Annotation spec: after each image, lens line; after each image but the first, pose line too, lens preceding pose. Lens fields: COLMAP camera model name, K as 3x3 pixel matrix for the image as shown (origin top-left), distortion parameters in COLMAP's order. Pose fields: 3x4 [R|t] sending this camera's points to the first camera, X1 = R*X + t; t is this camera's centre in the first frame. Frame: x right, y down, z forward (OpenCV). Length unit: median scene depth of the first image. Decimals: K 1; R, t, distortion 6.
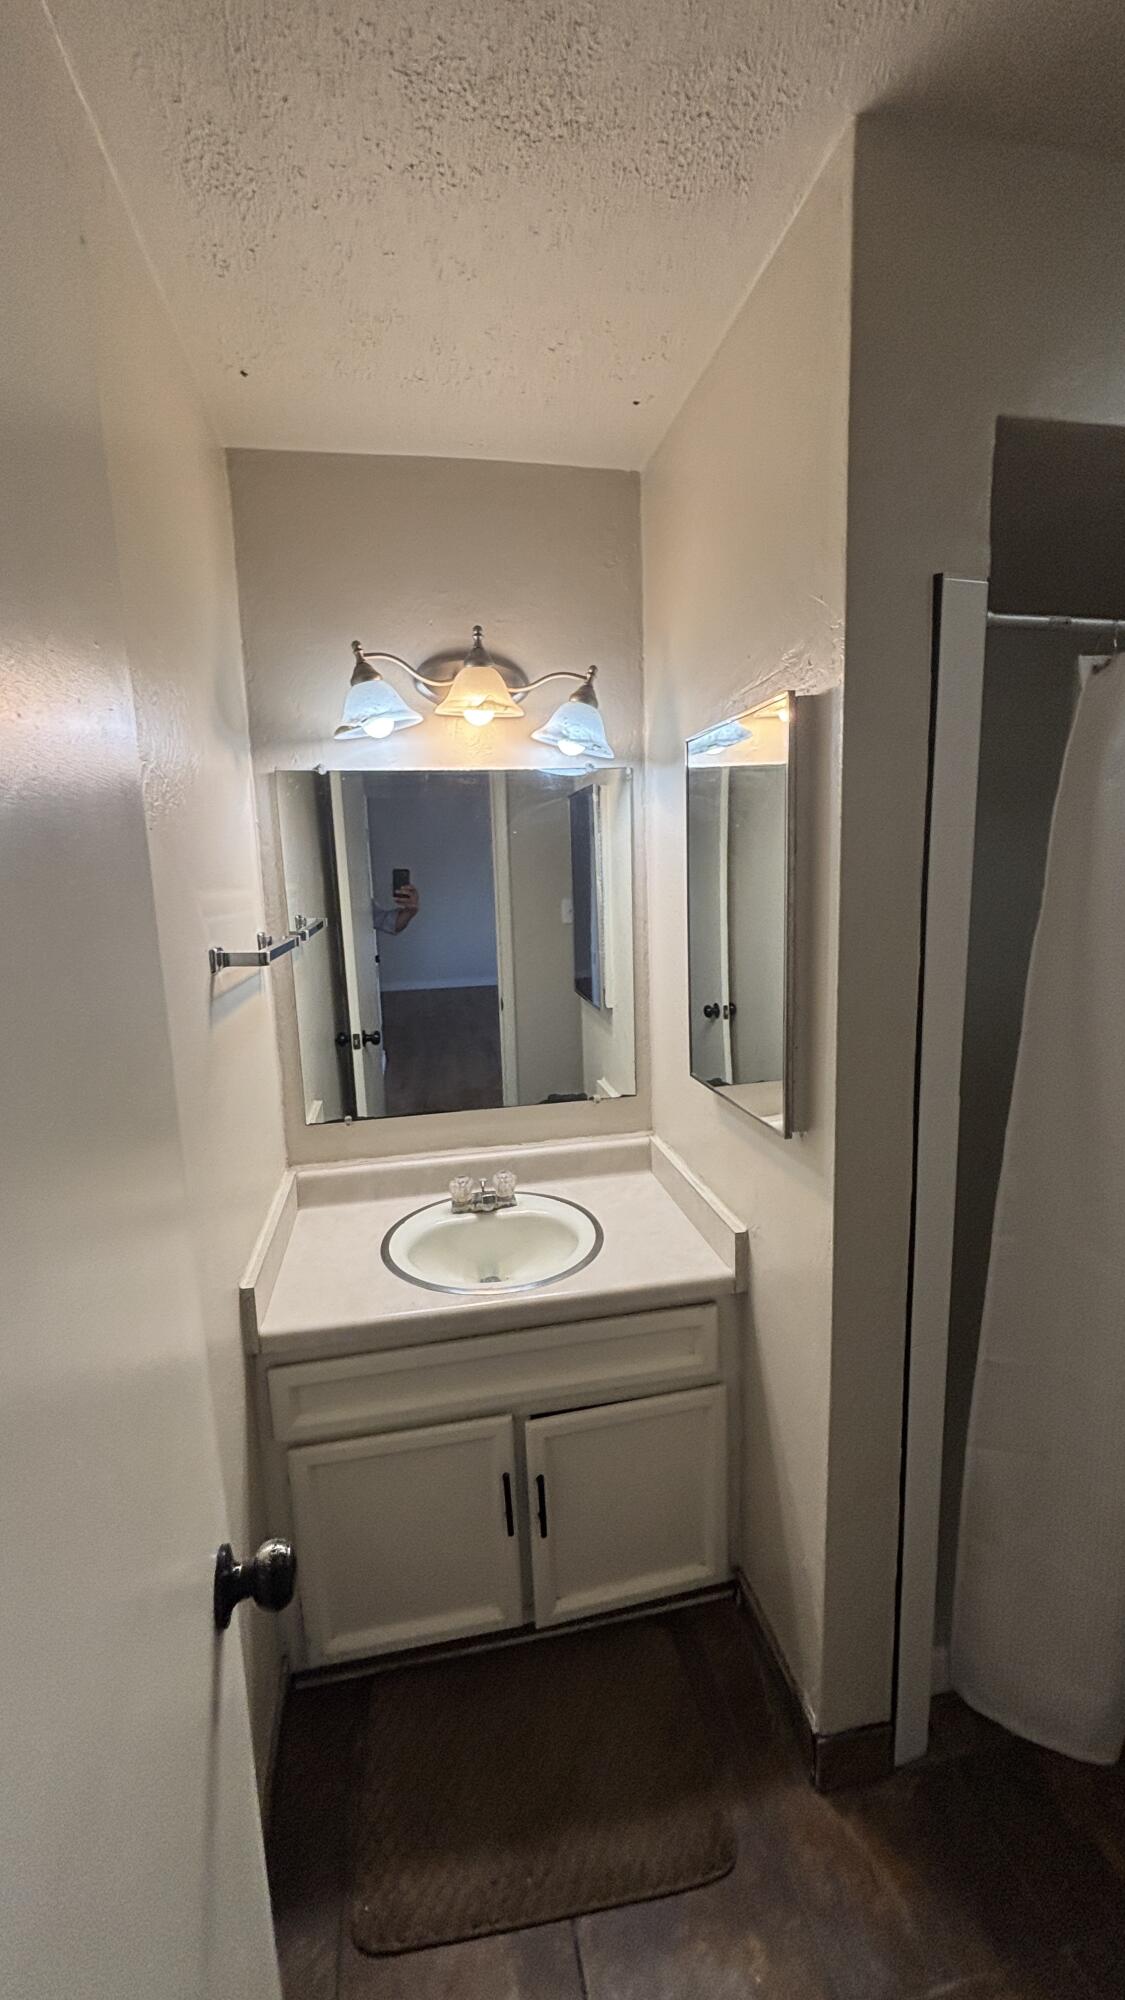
lens RADIAL K [[804.4, 0, 560.9], [0, 804.4, 997.3], [0, 0, 1]] dist [0.001693, -0.000264]
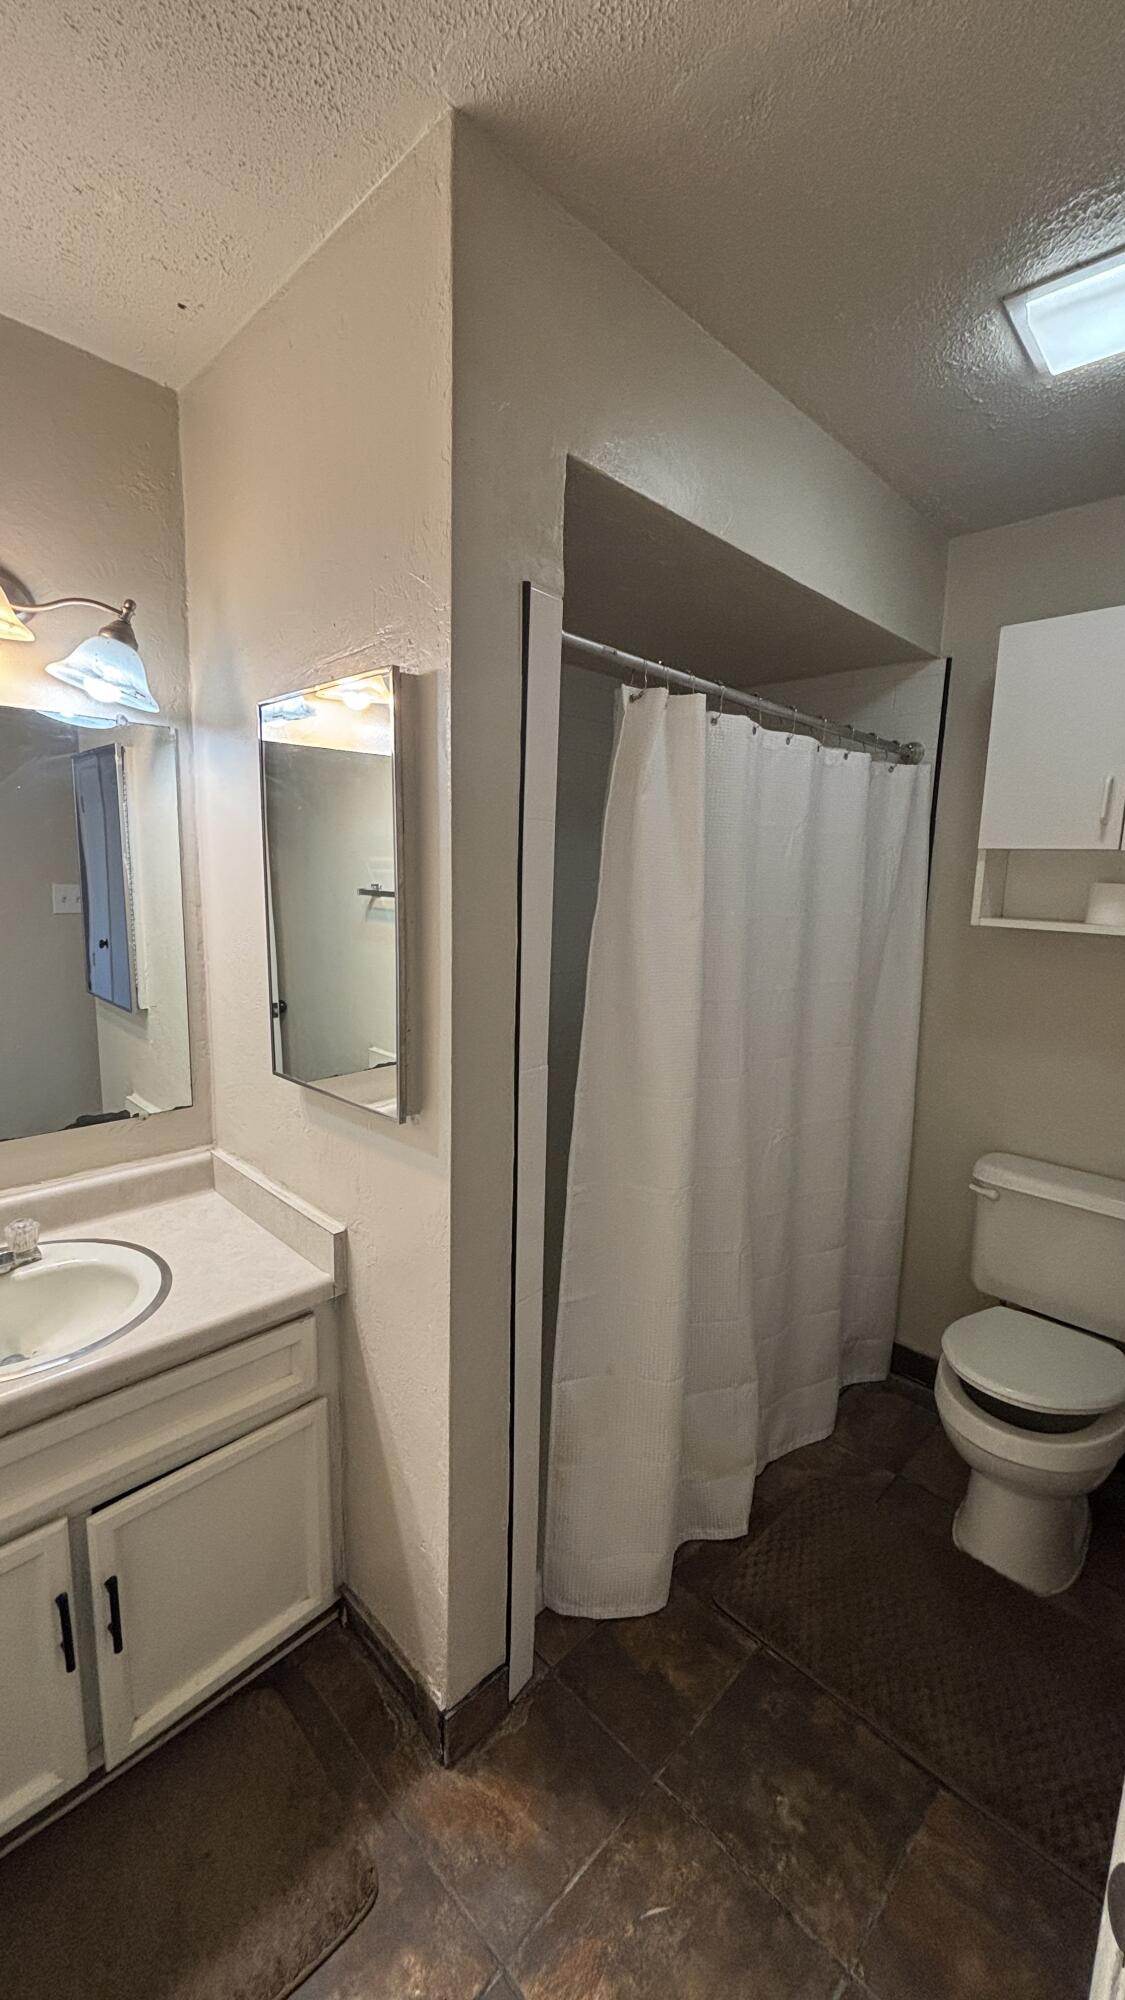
lens RADIAL K [[804.4, 0, 562.4], [0, 804.4, 997.8], [0, 0, 1]] dist [0.001693, -0.000264]
pose [[0.827098, -0.035063, 0.560963, -0.083799], [0.038306, 0.999248, 0.005979, 0.019935], [-0.560751, 0.016543, 0.827819, 0.060570]]
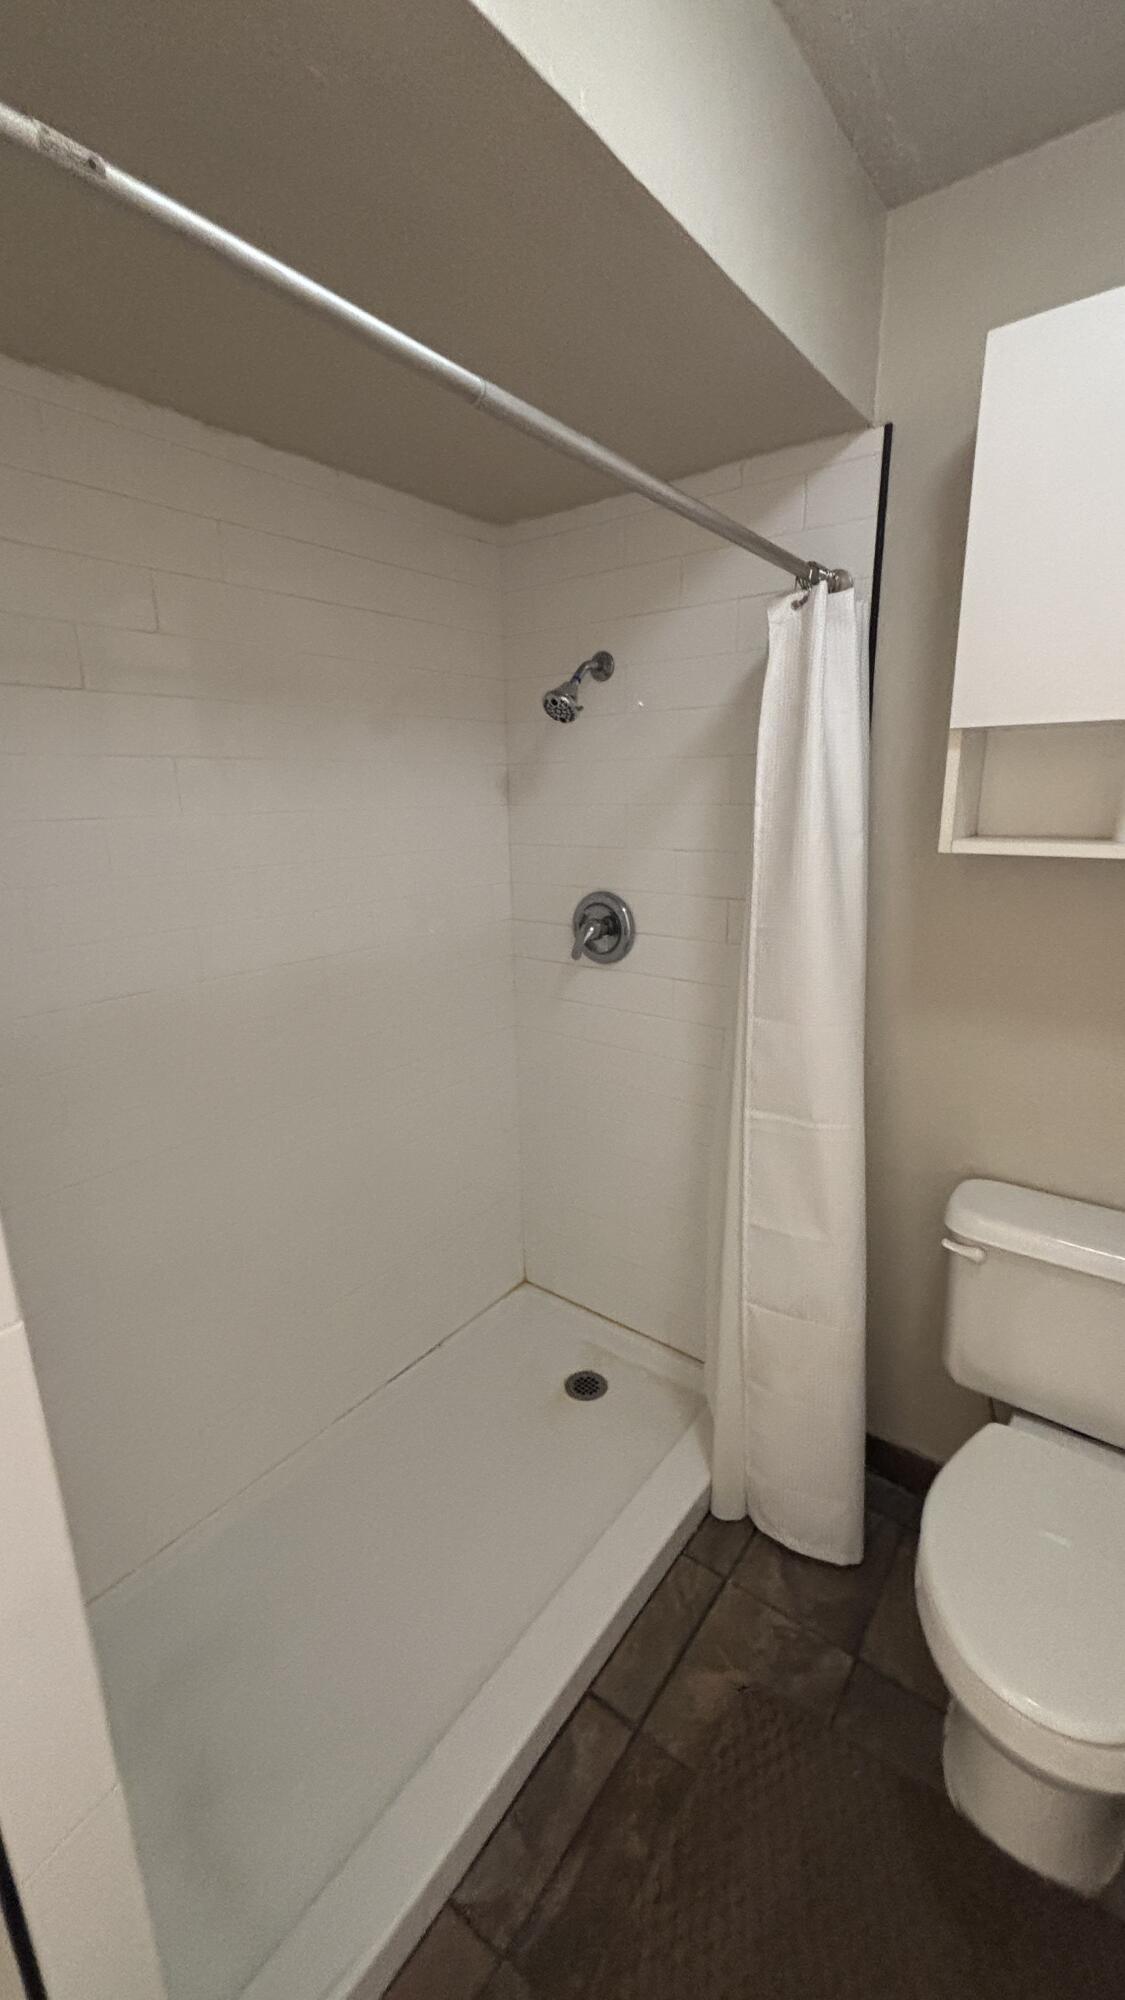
lens RADIAL K [[804.4, 0, 558.4], [0, 804.4, 1001.6], [0, 0, 1]] dist [0.001693, -0.000264]
pose [[0.753461, -0.151054, 0.639905, 0.371784], [0.103583, 0.988369, 0.111347, -0.049304], [-0.649282, -0.017612, 0.760344, 0.404522]]
